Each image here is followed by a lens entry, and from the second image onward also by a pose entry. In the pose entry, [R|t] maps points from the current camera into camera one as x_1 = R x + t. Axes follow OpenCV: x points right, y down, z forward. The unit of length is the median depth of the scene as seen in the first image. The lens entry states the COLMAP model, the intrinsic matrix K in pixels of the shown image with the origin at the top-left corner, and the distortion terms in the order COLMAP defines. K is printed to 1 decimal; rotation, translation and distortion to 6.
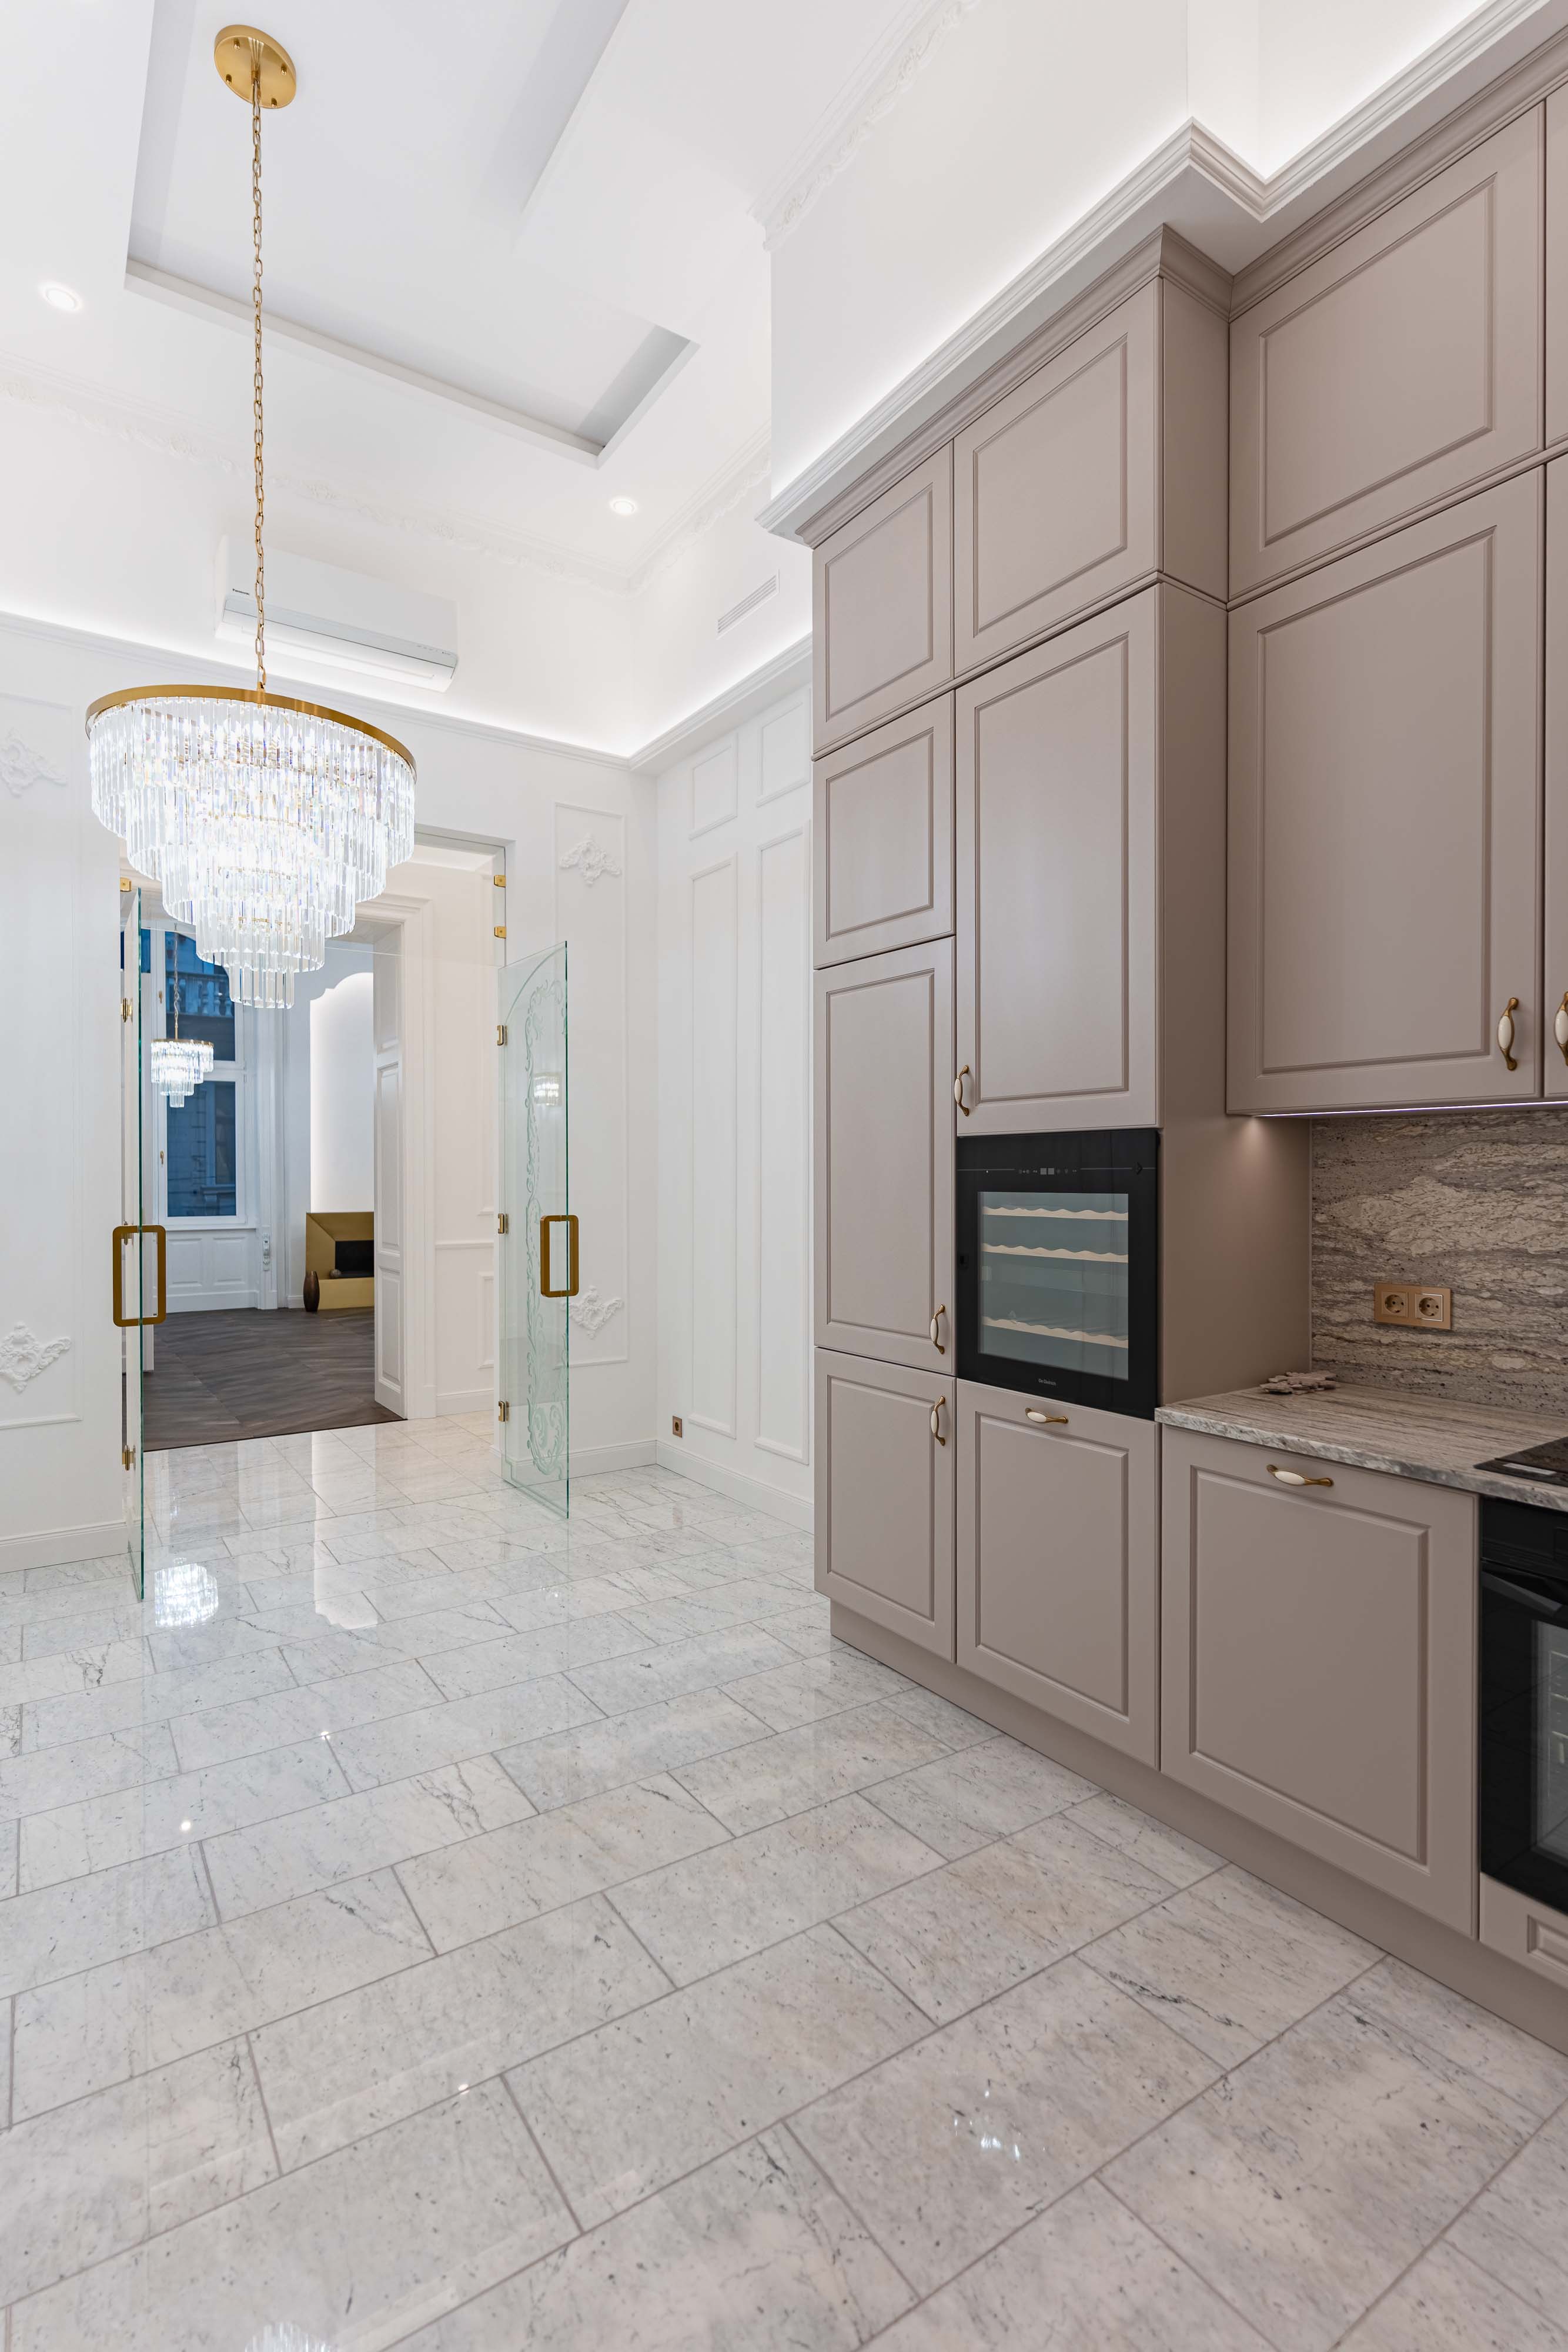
lens RADIAL K [[1103.4, 0, 776.2], [0, 1103.4, 1178.8], [0, 0, 1]] dist [0.001035, -0.000916]
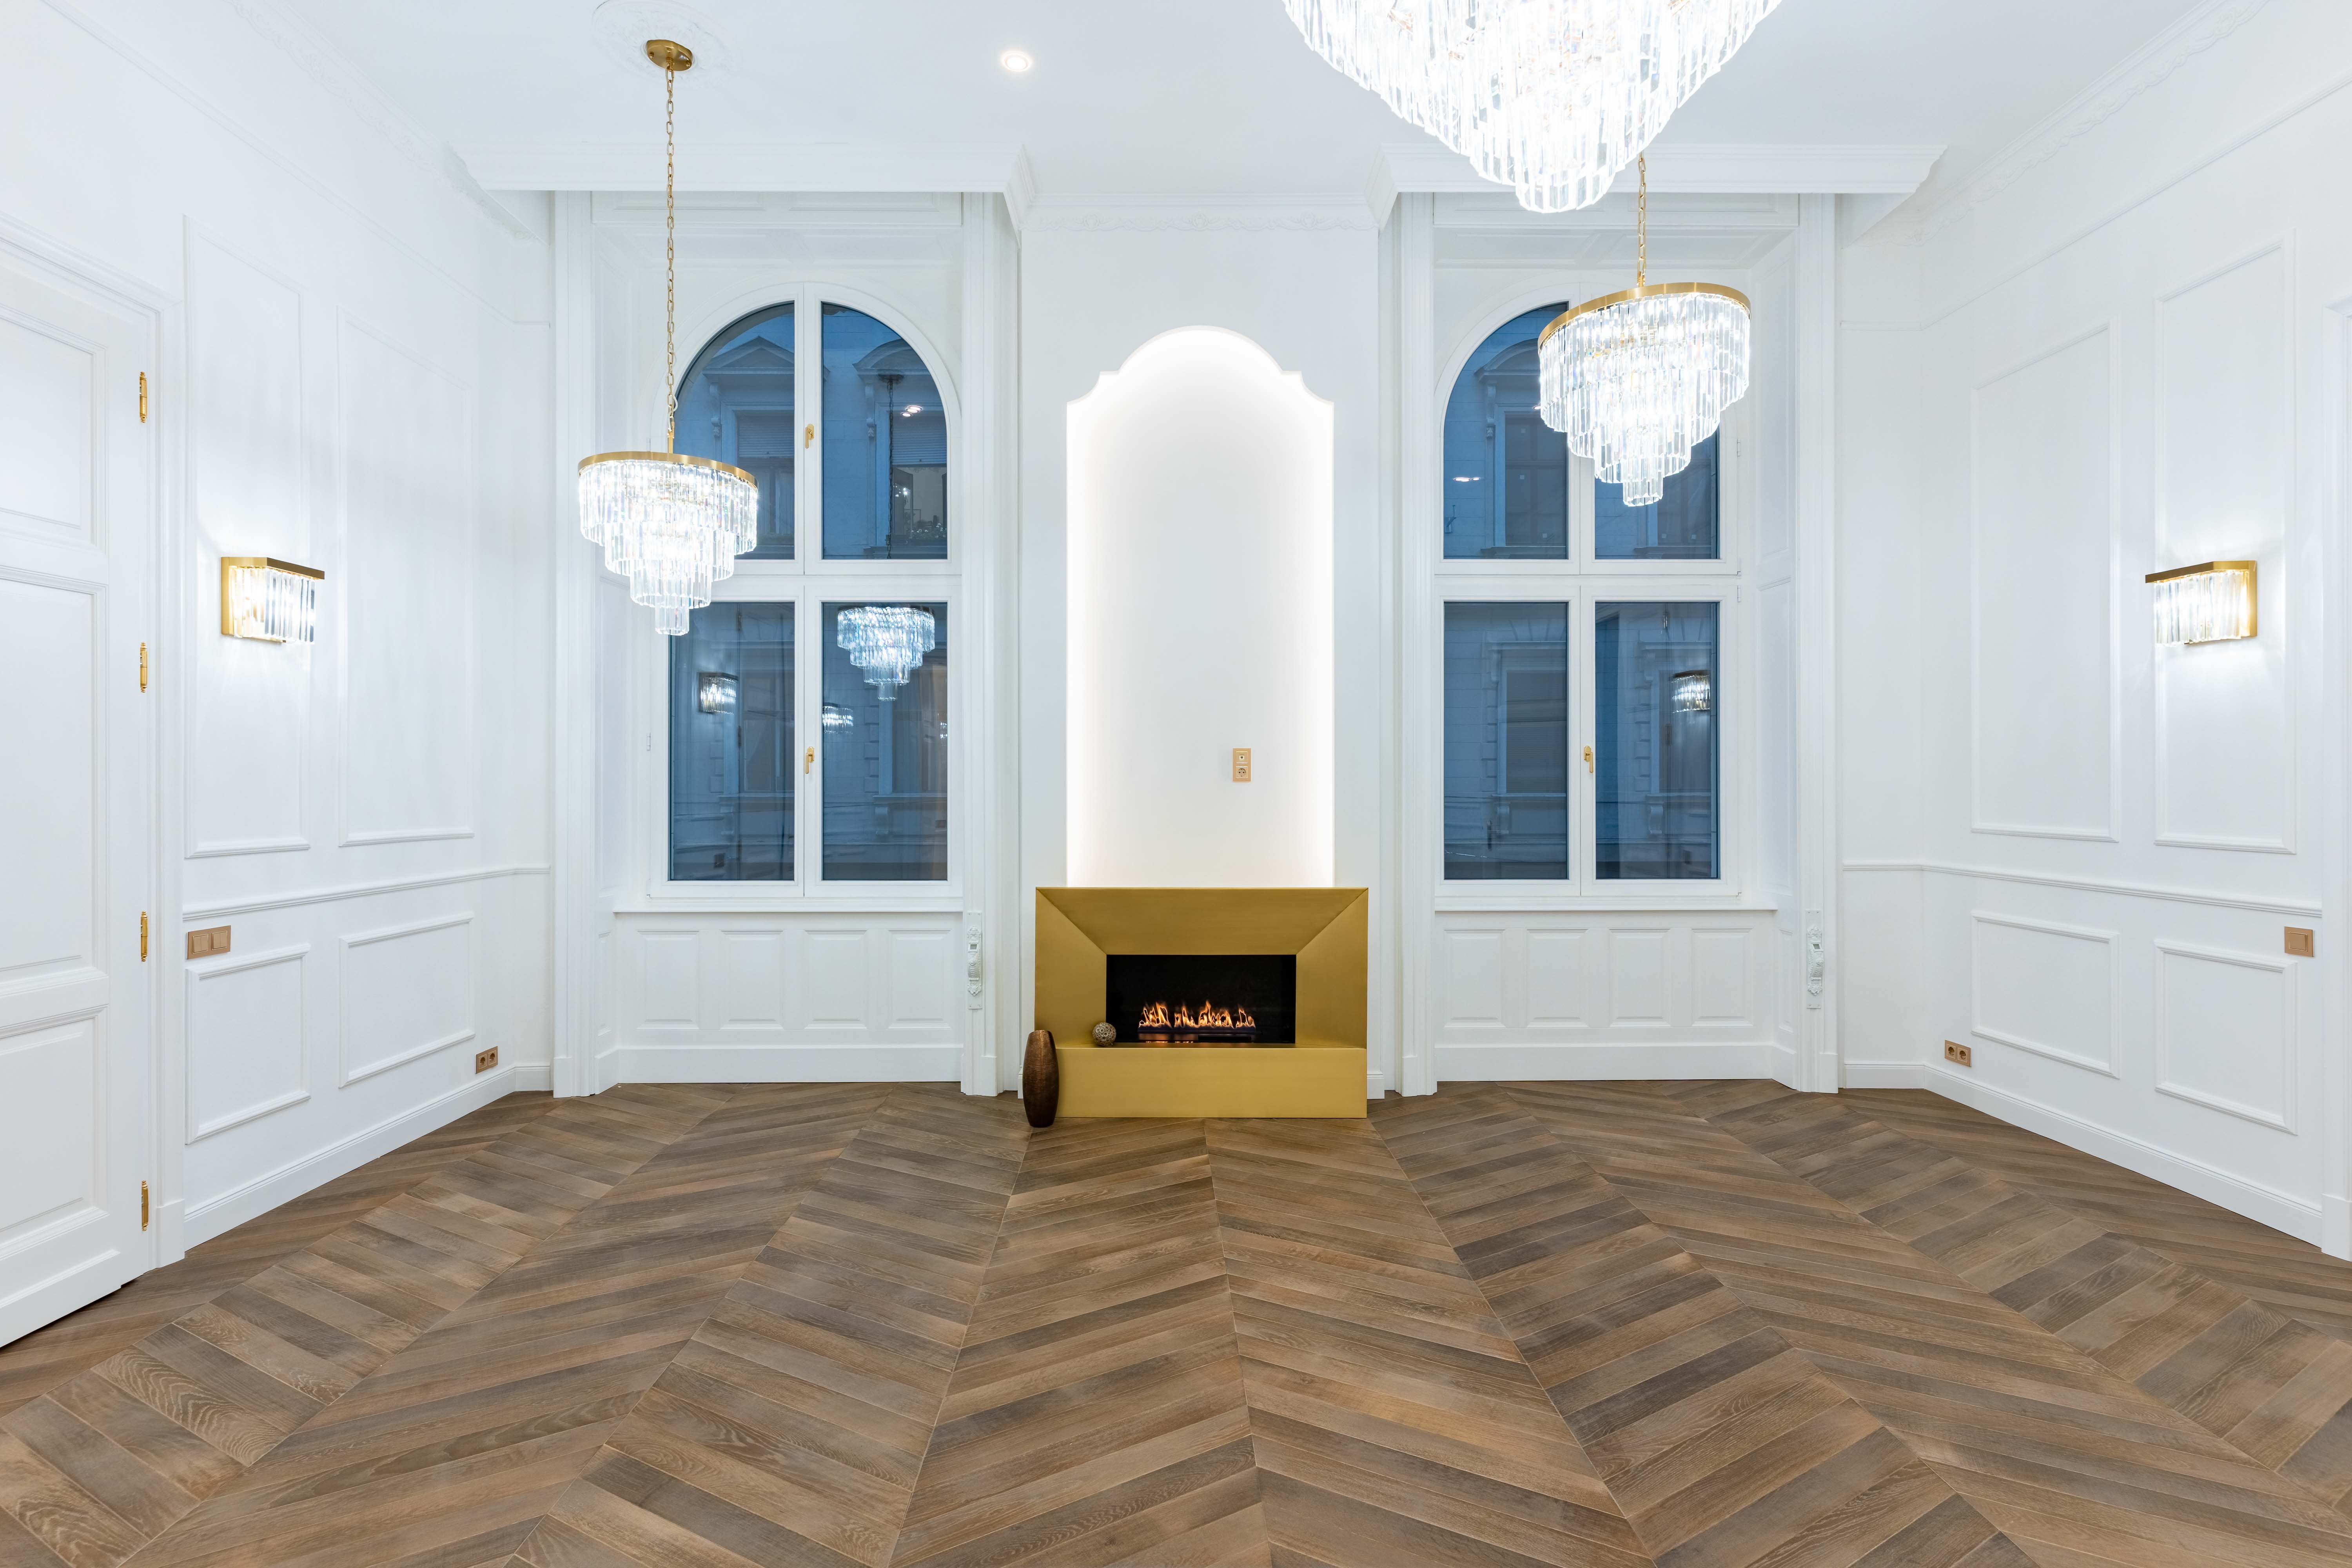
lens RADIAL K [[1103.5, 0, 1173.6], [0, 1103.5, 768.9], [0, 0, 1]] dist [0.001035, -0.000916]
pose [[0.518575, -0.004556, -0.855020, -0.075066], [-0.001014, 0.999982, -0.005944, -0.045649], [0.855032, 0.003949, 0.518561, 2.680572]]
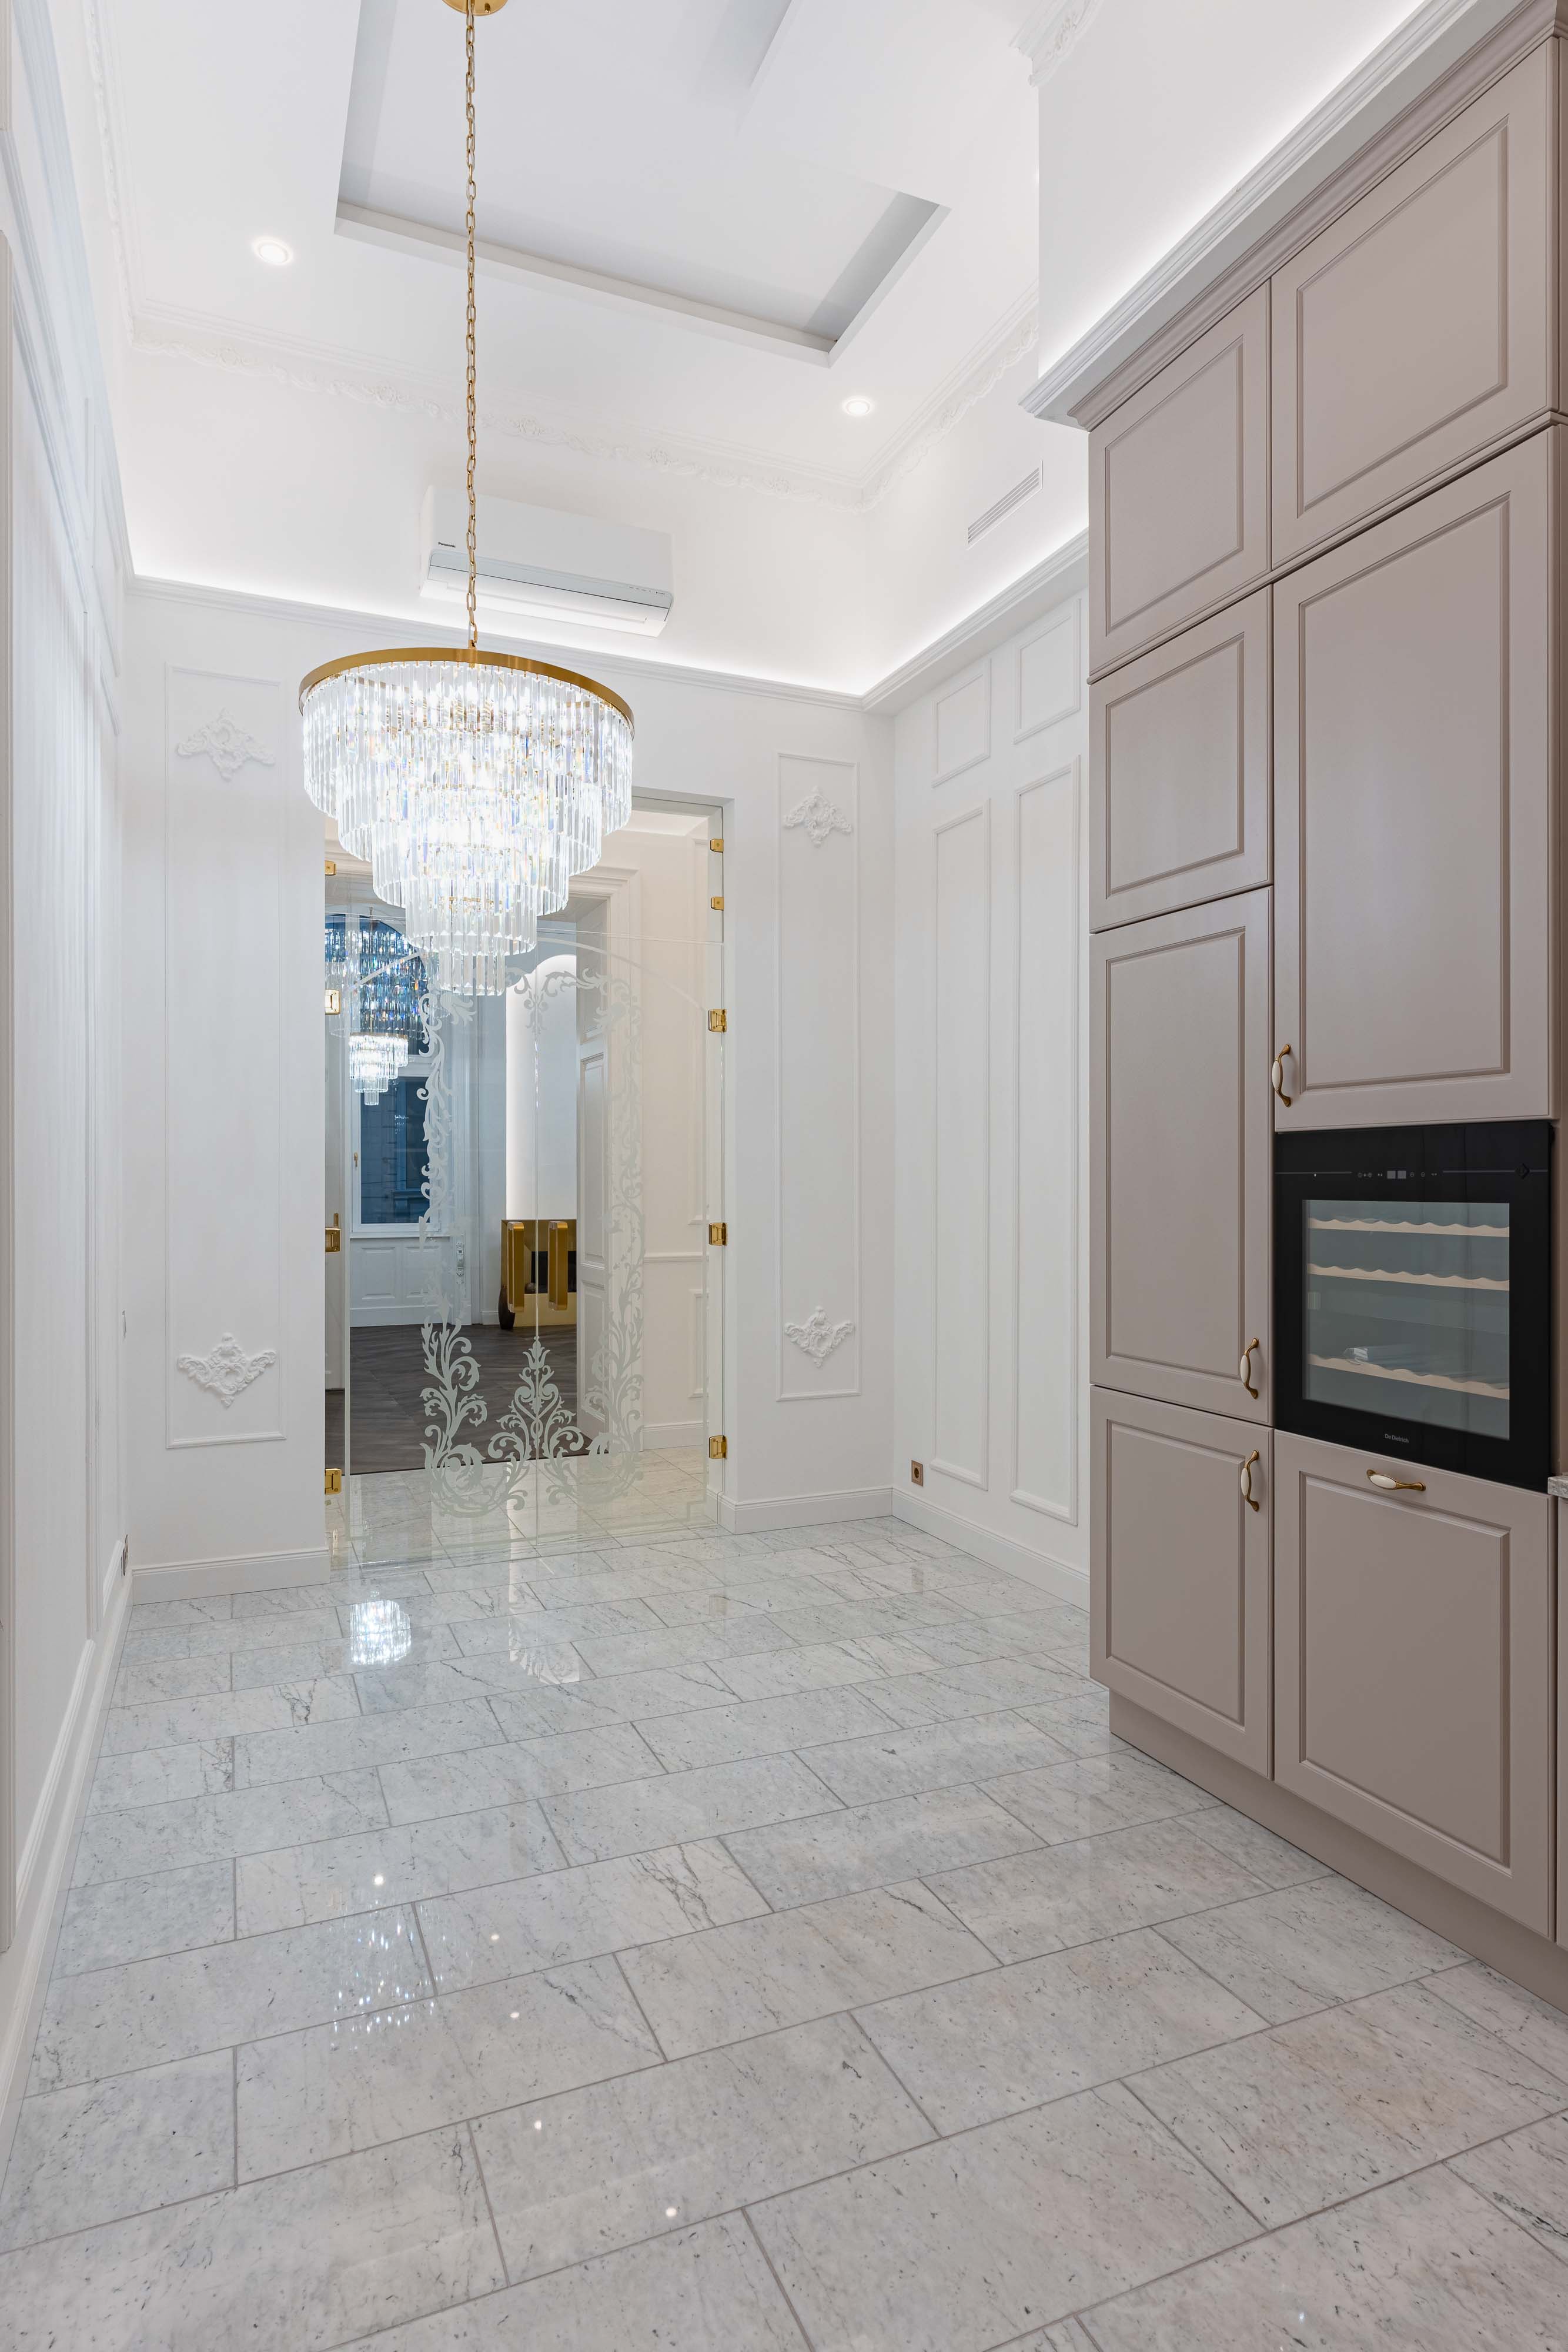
lens RADIAL K [[1284.7, 0, 776.2], [0, 1284.7, 1177.6], [0, 0, 1]] dist [-0.004398, 0.003268]
pose [[0.982582, 0.000840, -0.185825, -0.021296], [-0.001694, 0.999989, -0.004439, 0.000287], [0.185820, 0.004676, 0.982573, 0.002286]]
